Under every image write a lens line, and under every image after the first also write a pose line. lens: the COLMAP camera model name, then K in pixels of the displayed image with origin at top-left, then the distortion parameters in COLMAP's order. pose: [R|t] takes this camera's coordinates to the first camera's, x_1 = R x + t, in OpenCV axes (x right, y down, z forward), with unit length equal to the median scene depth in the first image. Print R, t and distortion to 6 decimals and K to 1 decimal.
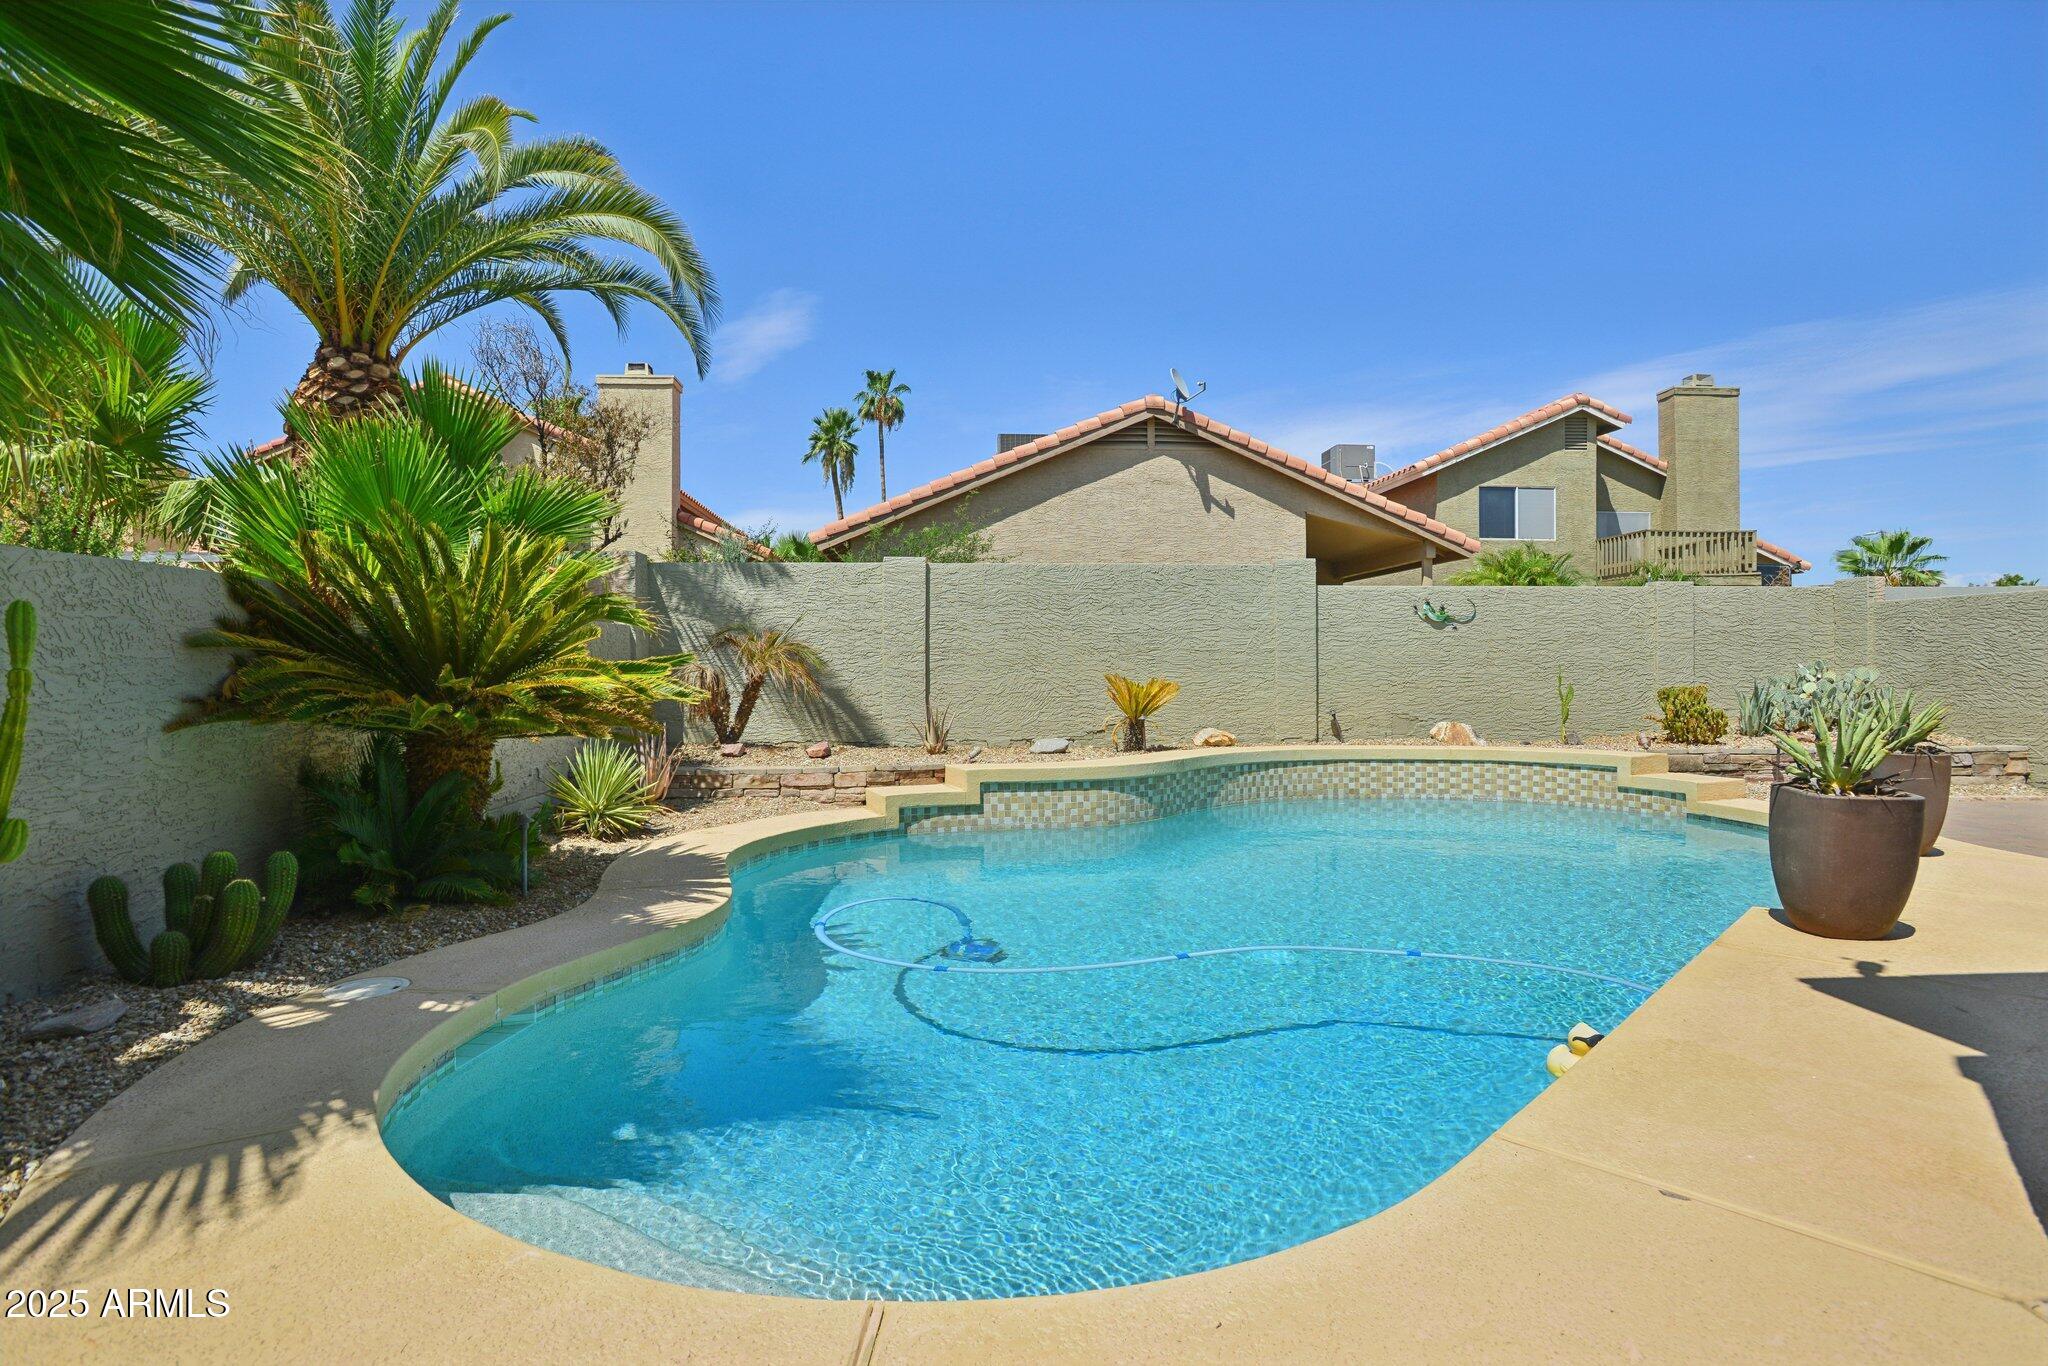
lens RADIAL K [[1126.7, 0, 1021.8], [0, 1126.7, 675.7], [0, 0, 1]] dist [-0.001105, -0.000046]
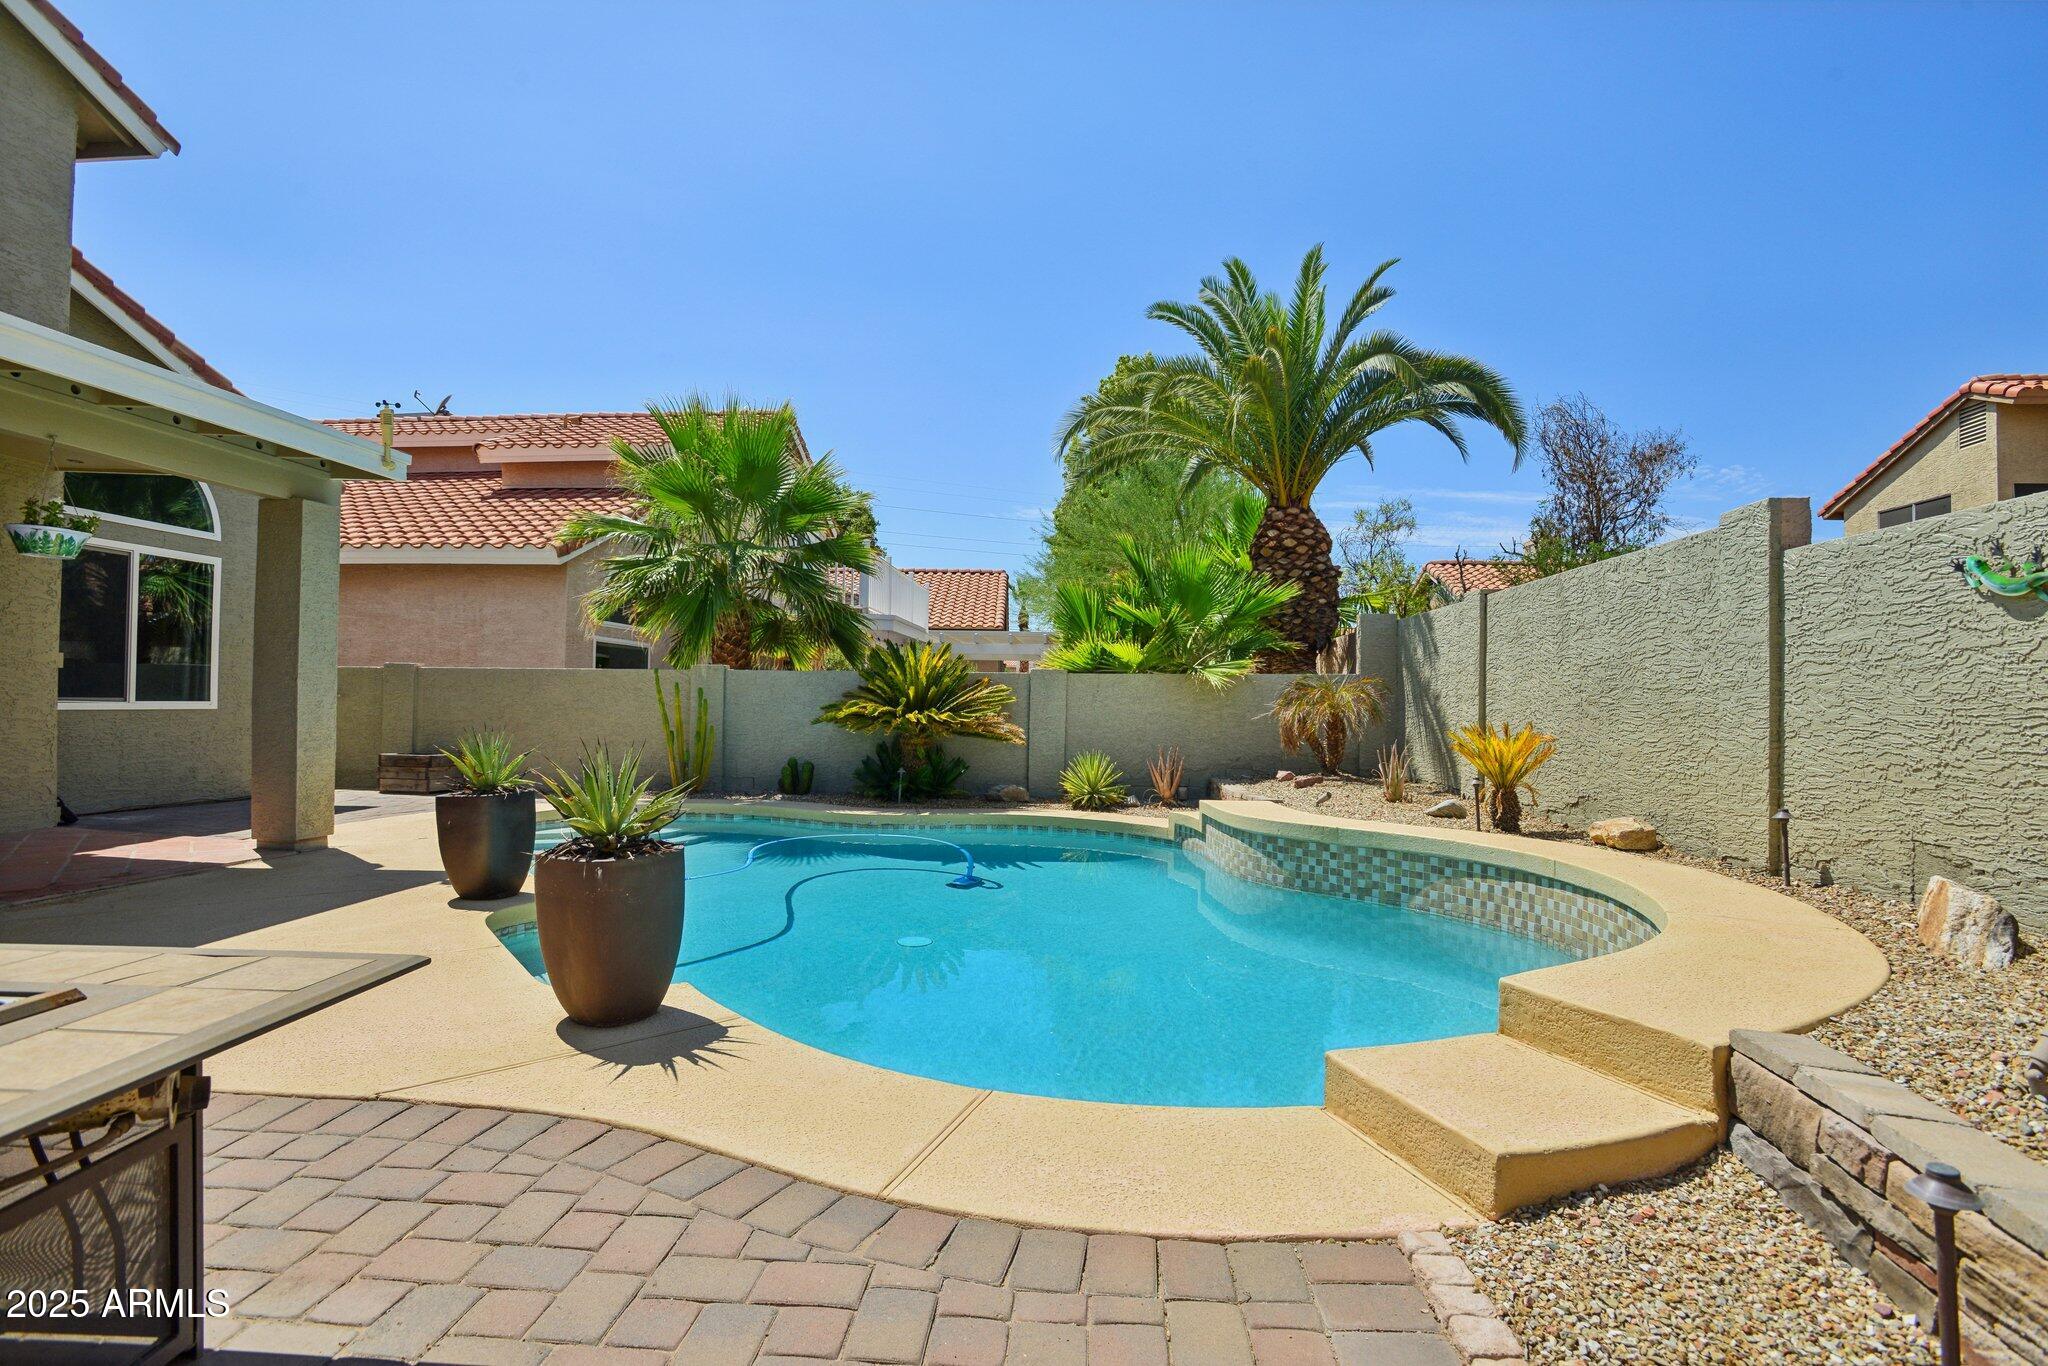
lens RADIAL K [[1028.8, 0, 1039.7], [0, 1028.8, 690.1], [0, 0, 1]] dist [-0.029696, 0.006222]
pose [[-0.173012, -0.009878, -0.984870, 0.853777], [-0.015436, 0.999854, -0.007317, -0.014135], [0.984799, 0.013936, -0.173140, 0.877420]]
